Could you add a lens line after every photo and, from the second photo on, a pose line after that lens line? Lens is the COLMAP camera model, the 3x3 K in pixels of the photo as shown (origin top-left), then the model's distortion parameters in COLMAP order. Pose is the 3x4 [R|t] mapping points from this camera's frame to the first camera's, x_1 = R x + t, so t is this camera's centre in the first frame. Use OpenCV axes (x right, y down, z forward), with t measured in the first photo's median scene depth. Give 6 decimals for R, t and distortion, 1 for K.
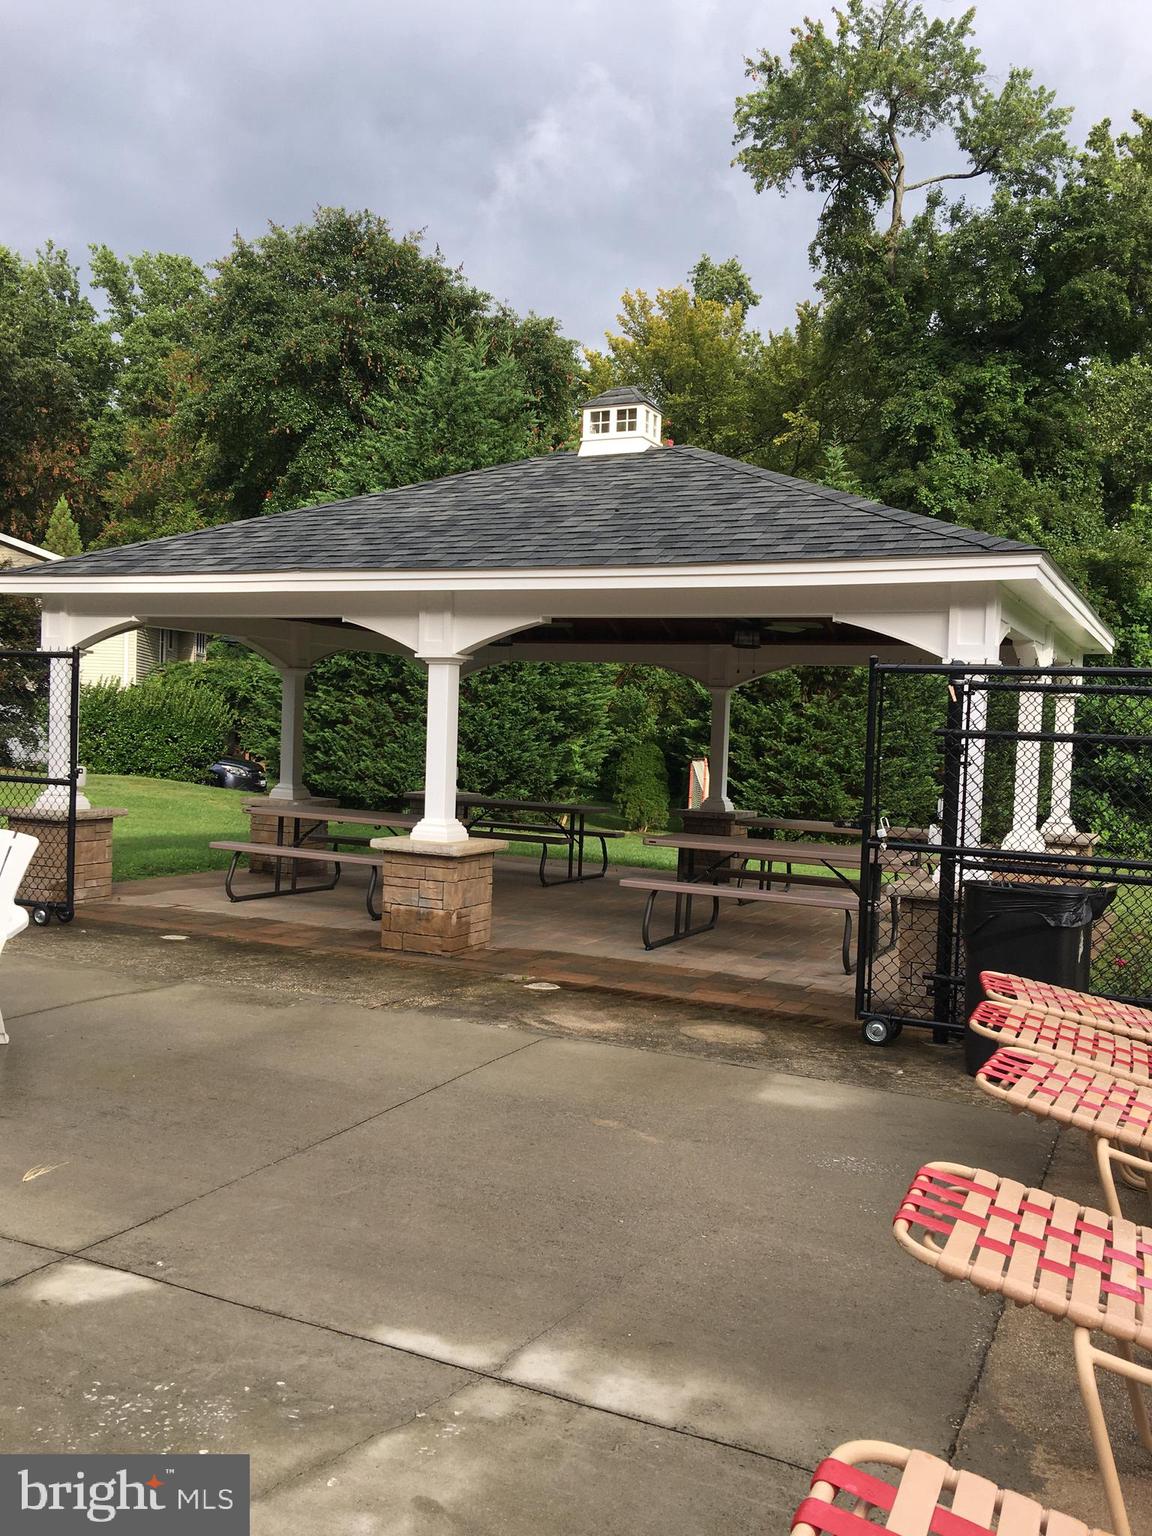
lens RADIAL K [[1283.2, 0, 605.4], [0, 1283.2, 769.4], [0, 0, 1]] dist [0.073239, -0.135044]
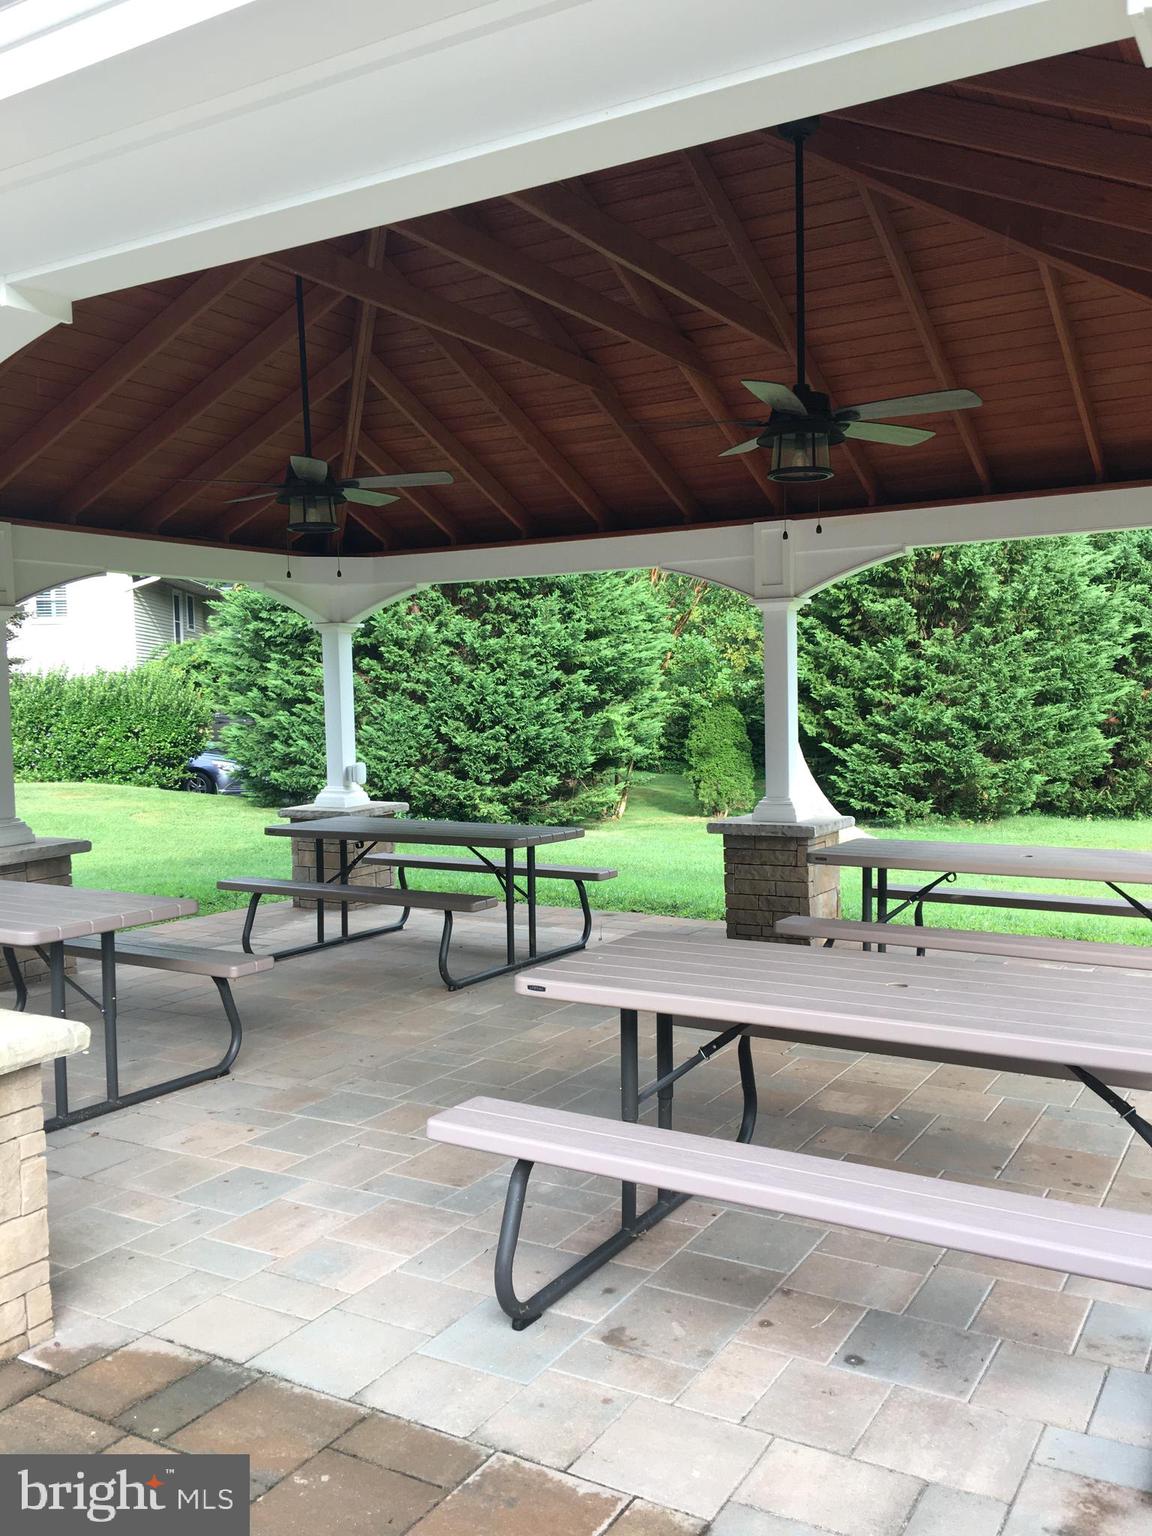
lens RADIAL K [[1283.2, 0, 605.4], [0, 1283.2, 769.4], [0, 0, 1]] dist [0.073239, -0.135044]
pose [[0.994778, -0.053278, -0.087058, 0.031307], [0.055533, 0.998176, 0.023686, -0.004095], [0.085637, -0.028397, 0.995922, 0.228800]]
